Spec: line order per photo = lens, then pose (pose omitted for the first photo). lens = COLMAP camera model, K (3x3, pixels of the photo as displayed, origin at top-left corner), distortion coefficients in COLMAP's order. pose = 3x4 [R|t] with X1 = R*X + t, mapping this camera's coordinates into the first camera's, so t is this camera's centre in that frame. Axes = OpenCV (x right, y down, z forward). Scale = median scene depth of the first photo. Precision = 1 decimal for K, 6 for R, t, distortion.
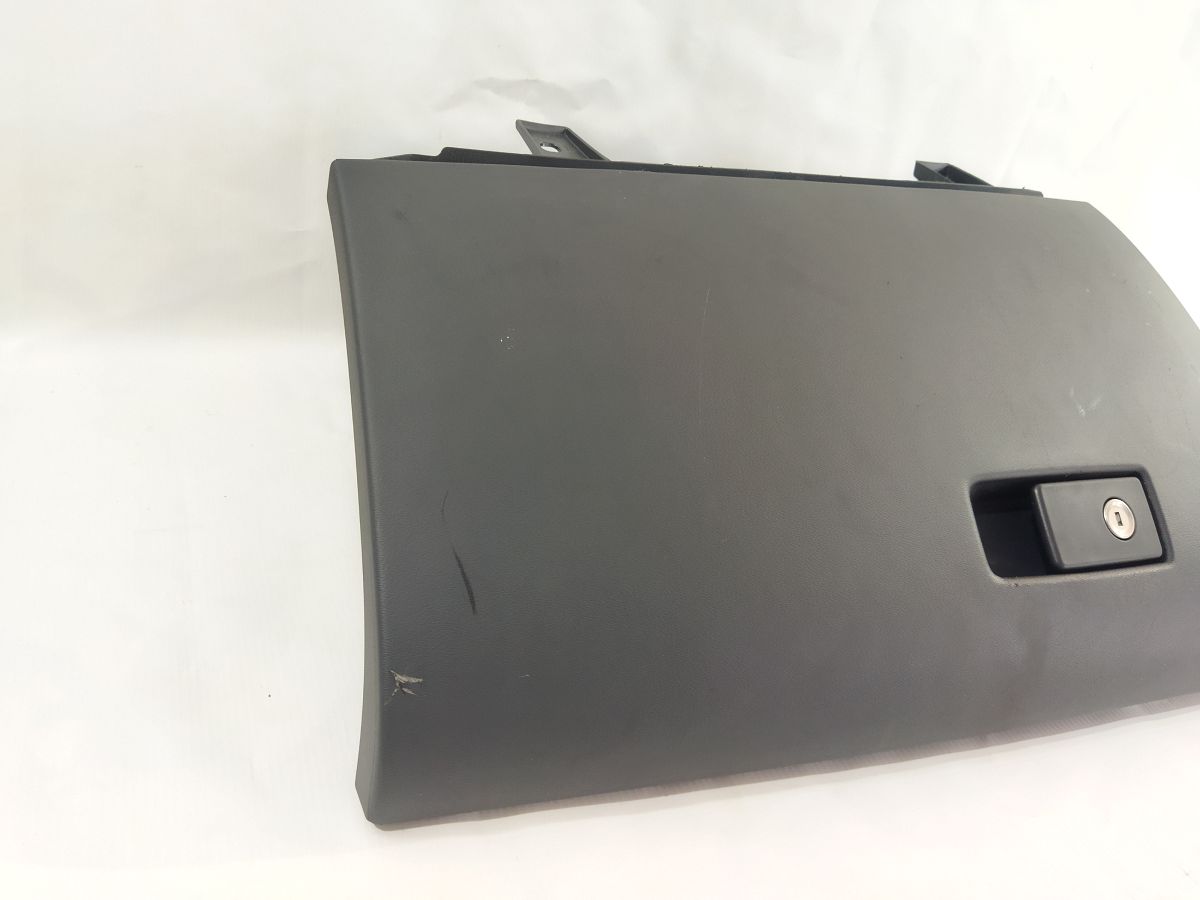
lens RADIAL K [[921.1, 0, 602.1], [0, 921.1, 446.3], [0, 0, 1]] dist [0.024610, -0.061033]
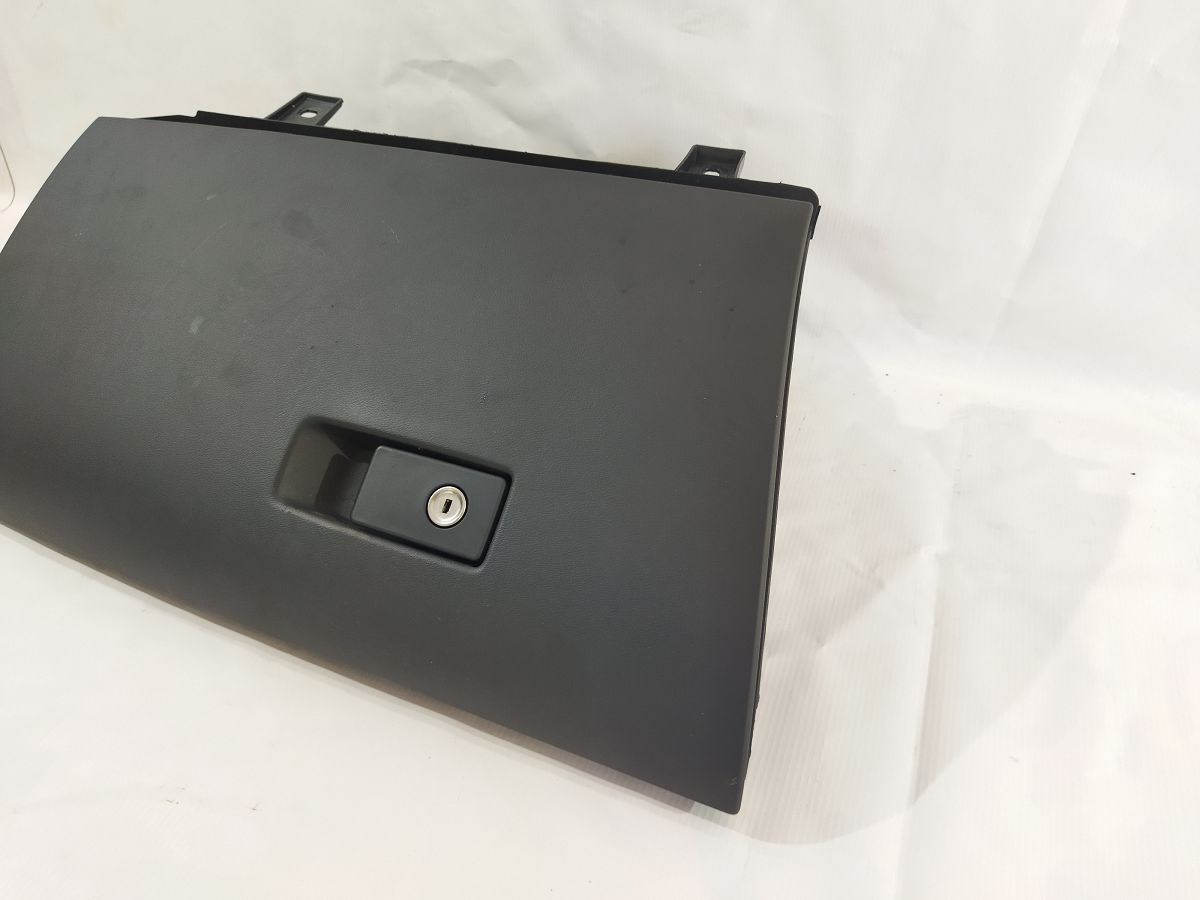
lens RADIAL K [[921.1, 0, 607.4], [0, 921.1, 457.0], [0, 0, 1]] dist [0.024610, -0.061033]
pose [[0.720048, 0.262799, -0.642237, 0.989663], [-0.244871, 0.962202, 0.119188, -0.099695], [0.649284, 0.071444, 0.757183, 0.275295]]
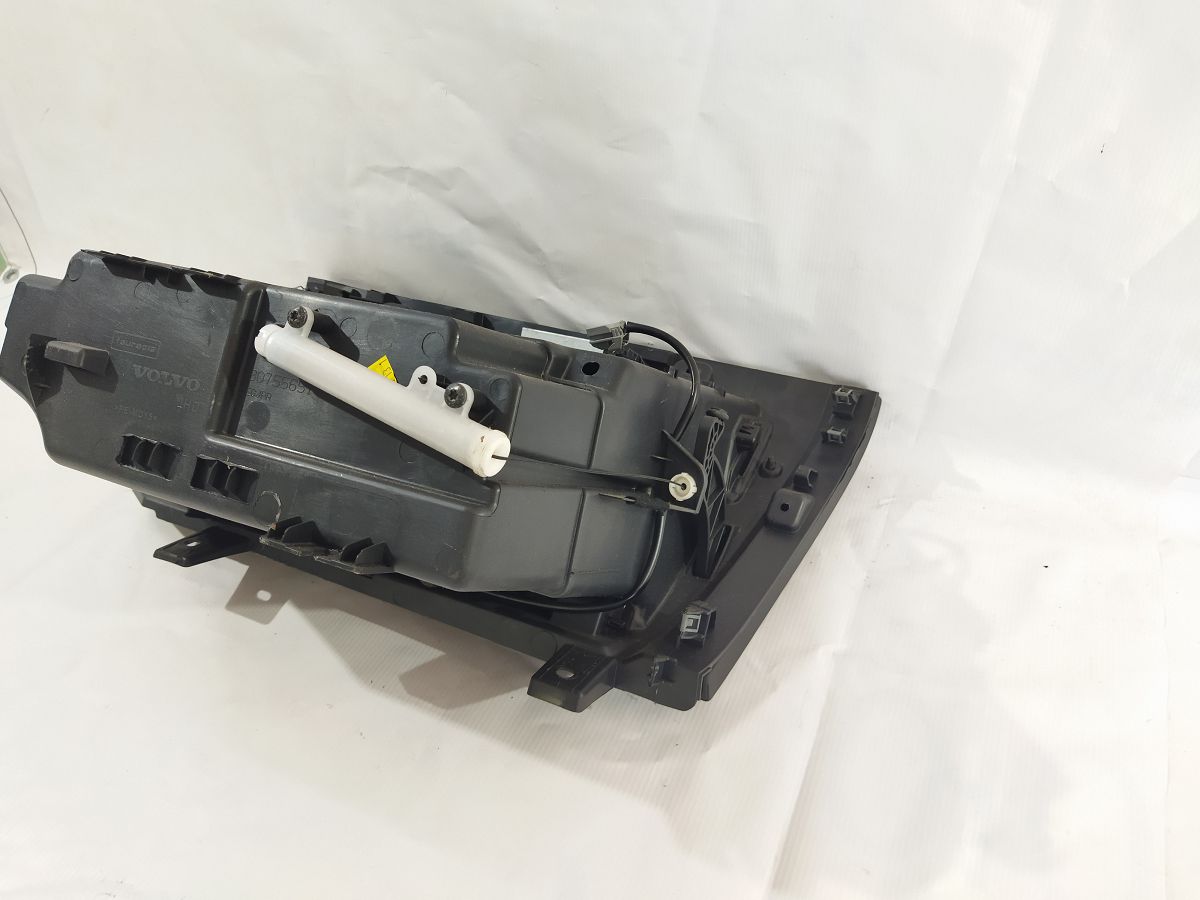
lens RADIAL K [[921.1, 0, 601.0], [0, 921.1, 450.3], [0, 0, 1]] dist [0.024610, -0.061033]
pose [[0.672249, 0.268425, -0.689949, 1.114647], [-0.230629, 0.961510, 0.149363, -0.278846], [0.703485, 0.058713, 0.708281, 0.315154]]
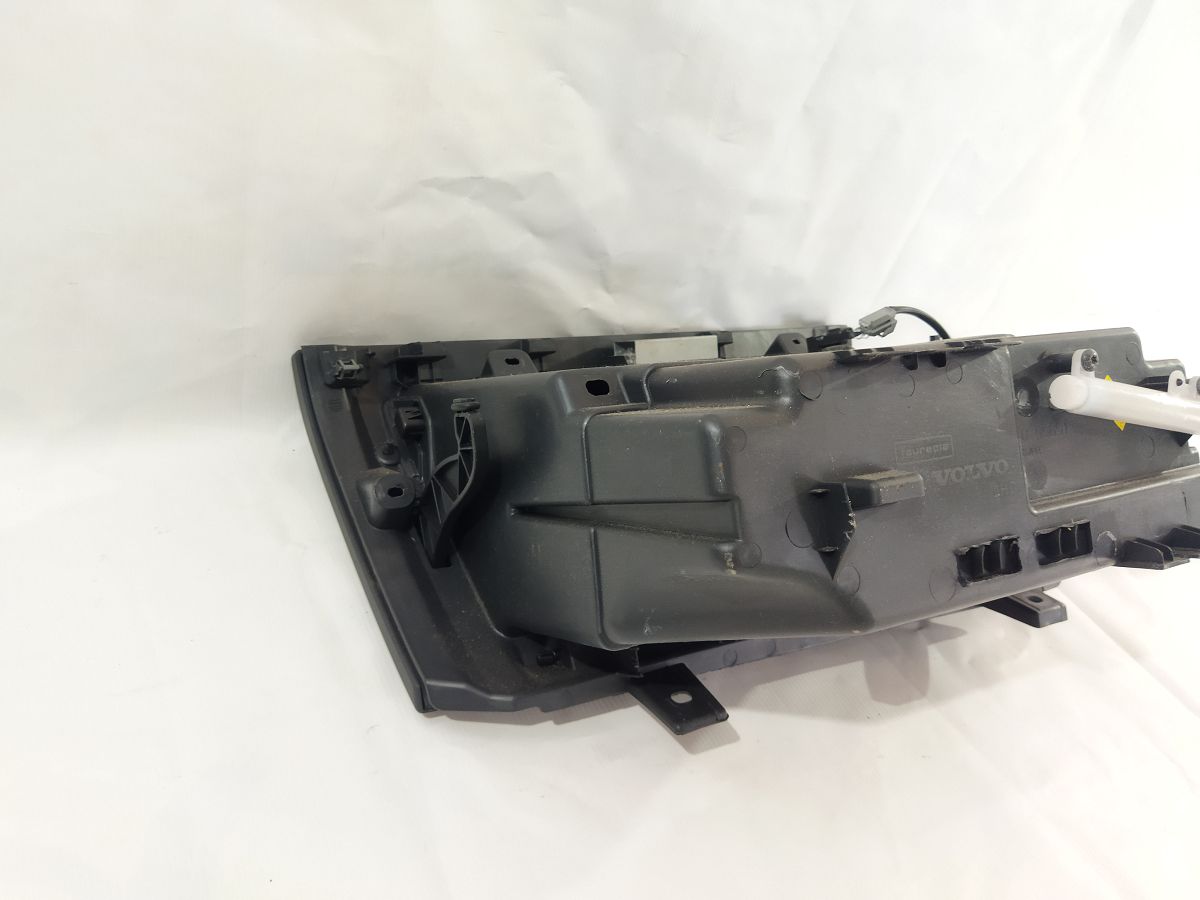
lens RADIAL K [[921.1, 0, 601.9], [0, 921.1, 449.3], [0, 0, 1]] dist [0.024610, -0.061033]
pose [[0.992950, -0.006104, 0.118373, -0.062667], [-0.008278, 0.992664, 0.120621, -0.230683], [-0.118241, -0.120750, 0.985616, -0.034244]]
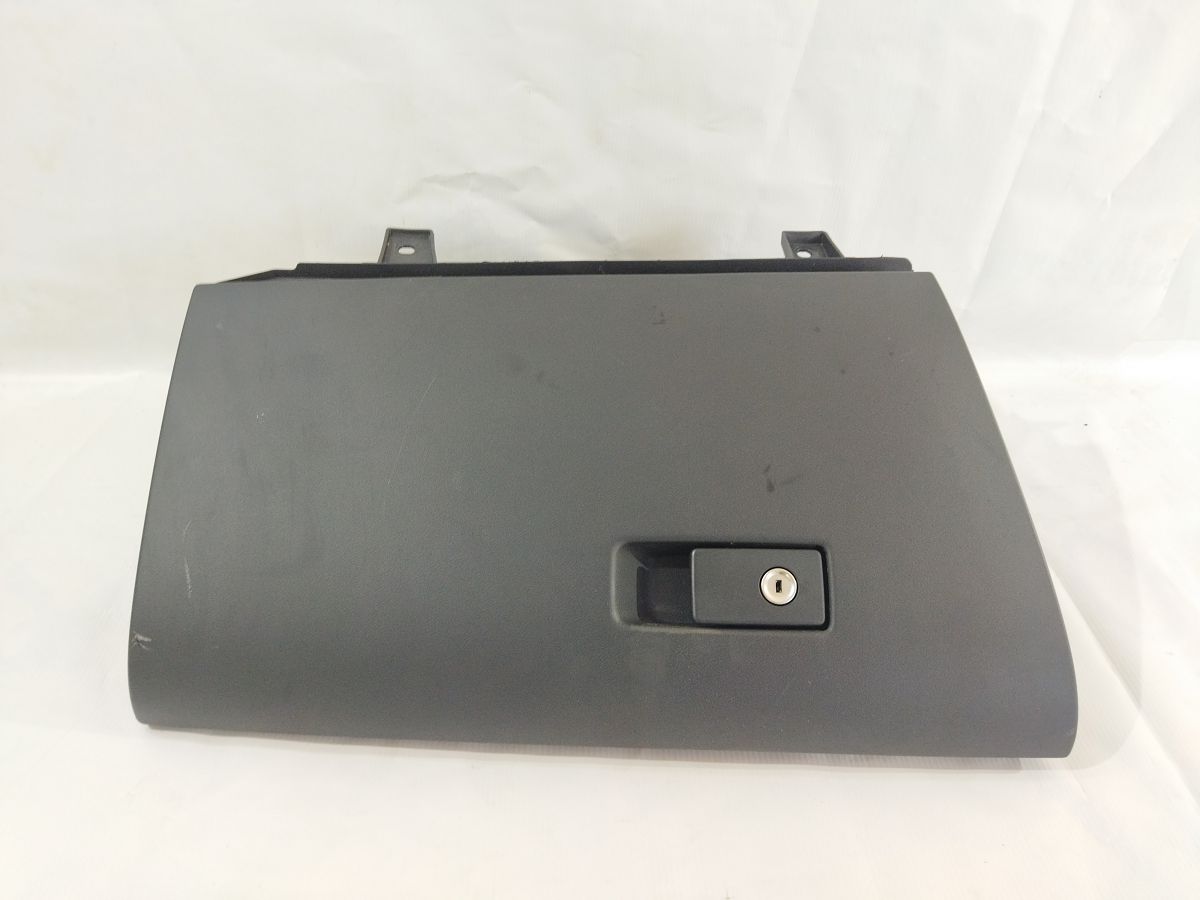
lens RADIAL K [[921.1, 0, 608.4], [0, 921.1, 447.2], [0, 0, 1]] dist [0.024610, -0.061033]
pose [[0.928865, 0.066700, -0.364365, 0.583446], [-0.049357, 0.997170, 0.056714, -0.111427], [0.367116, -0.034695, 0.929528, -0.097834]]
